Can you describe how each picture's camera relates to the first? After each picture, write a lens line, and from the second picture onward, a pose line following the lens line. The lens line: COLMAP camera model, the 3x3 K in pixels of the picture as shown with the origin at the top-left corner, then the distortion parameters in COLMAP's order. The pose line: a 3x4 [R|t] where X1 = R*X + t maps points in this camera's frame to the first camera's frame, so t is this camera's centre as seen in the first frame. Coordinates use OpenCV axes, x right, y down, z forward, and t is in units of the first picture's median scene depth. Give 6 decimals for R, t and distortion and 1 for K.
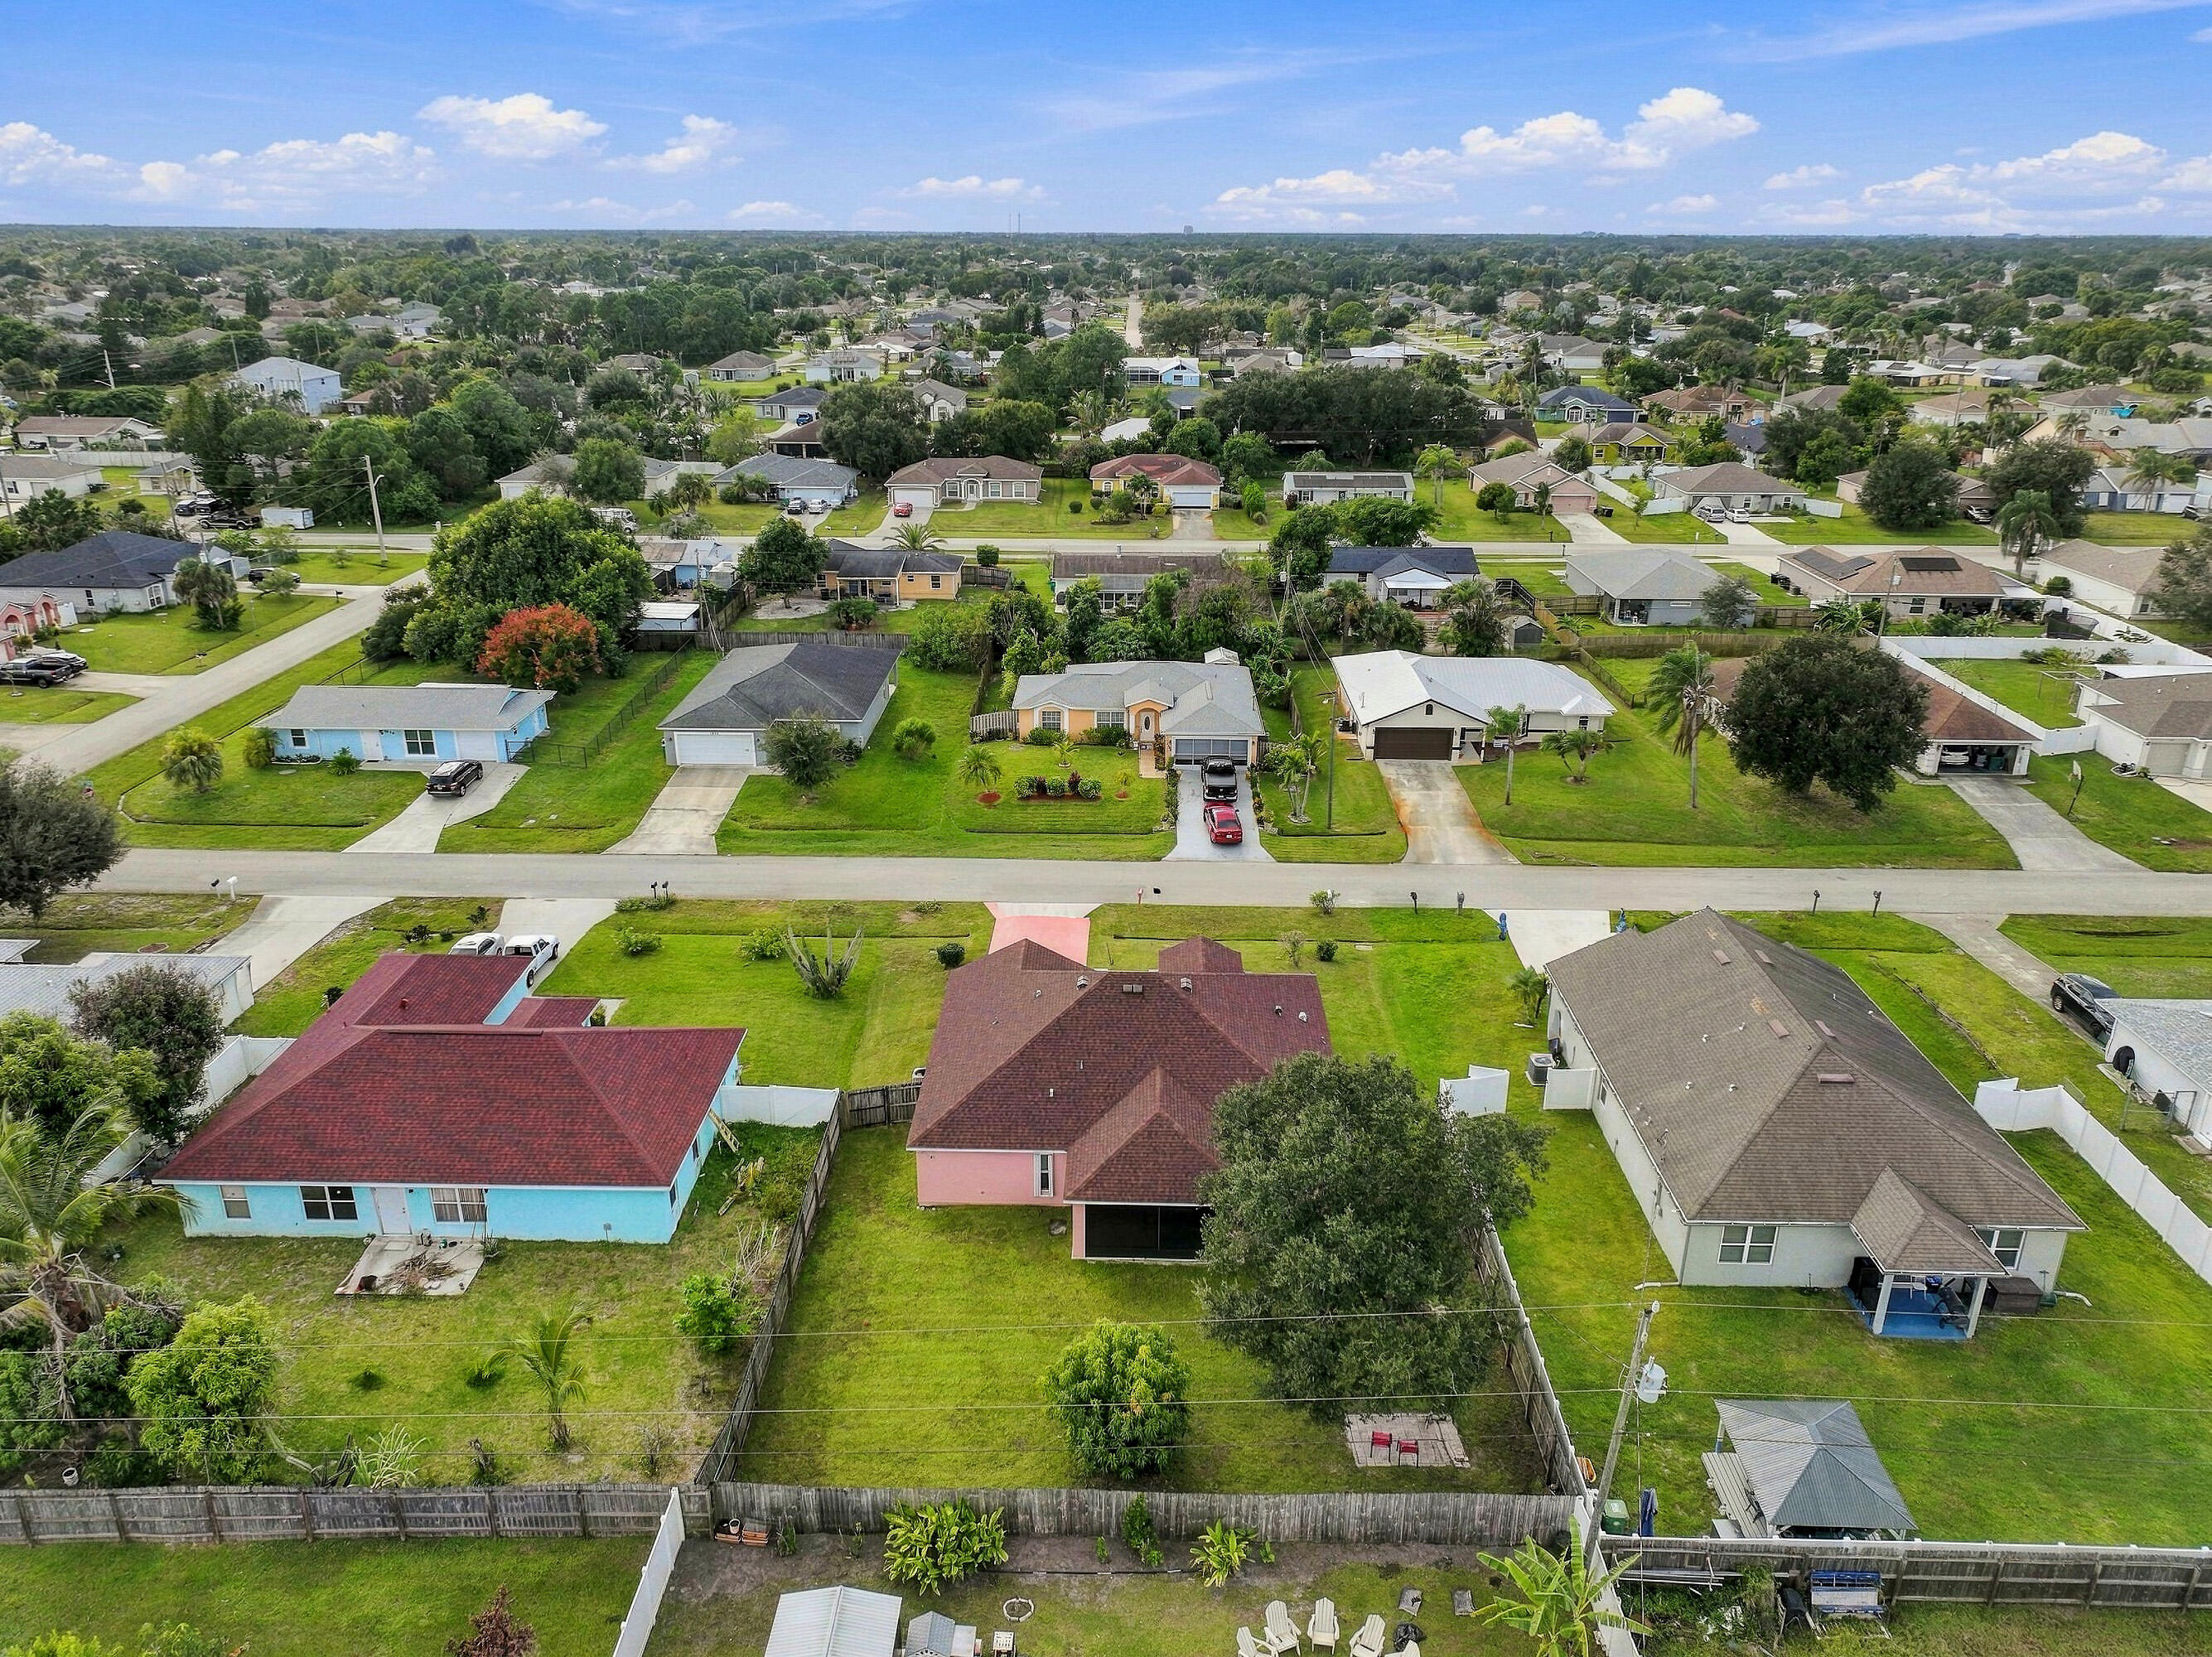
lens RADIAL K [[1553.1, 0, 1106.0], [0, 1553.1, 828.5], [0, 0, 1]] dist [0.003844, 0.010021]
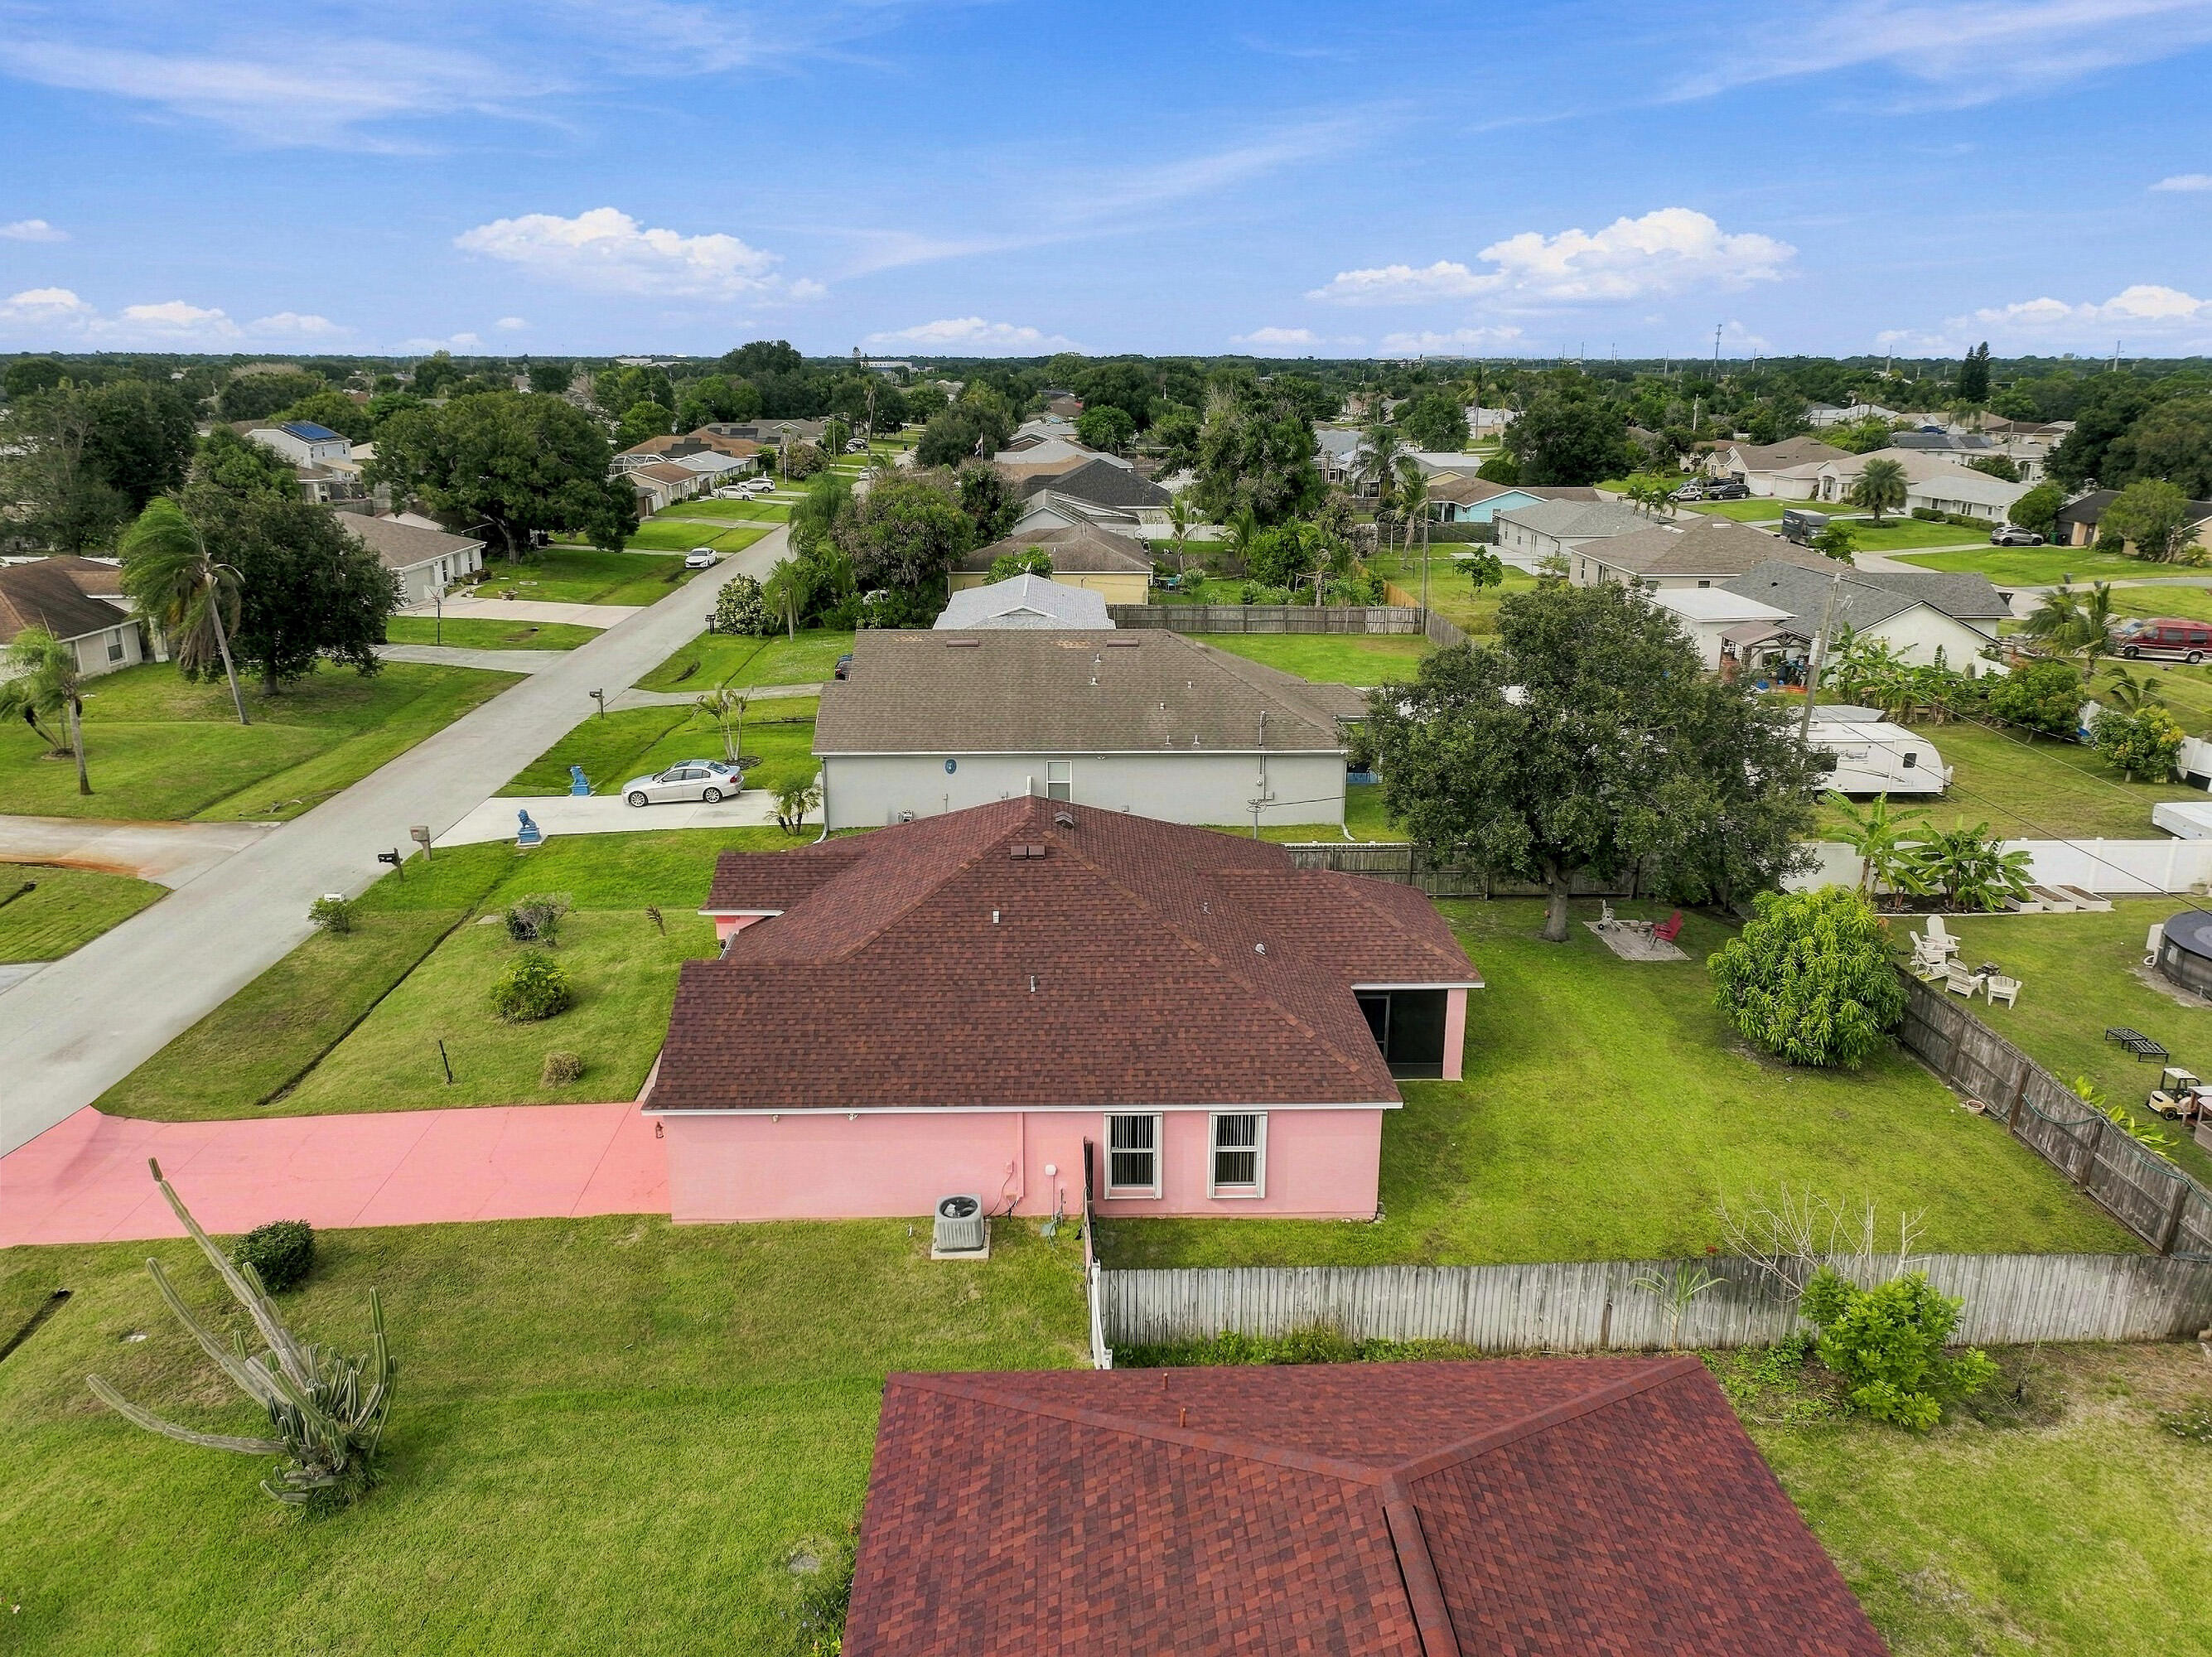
lens RADIAL K [[1553.1, 0, 1106.0], [0, 1553.1, 828.5], [0, 0, 1]] dist [0.003844, 0.010021]
pose [[-0.049918, -0.292748, 0.954886, -0.389770], [0.358458, 0.887127, 0.290713, -0.042856], [-0.932210, 0.356799, 0.060654, 0.667536]]
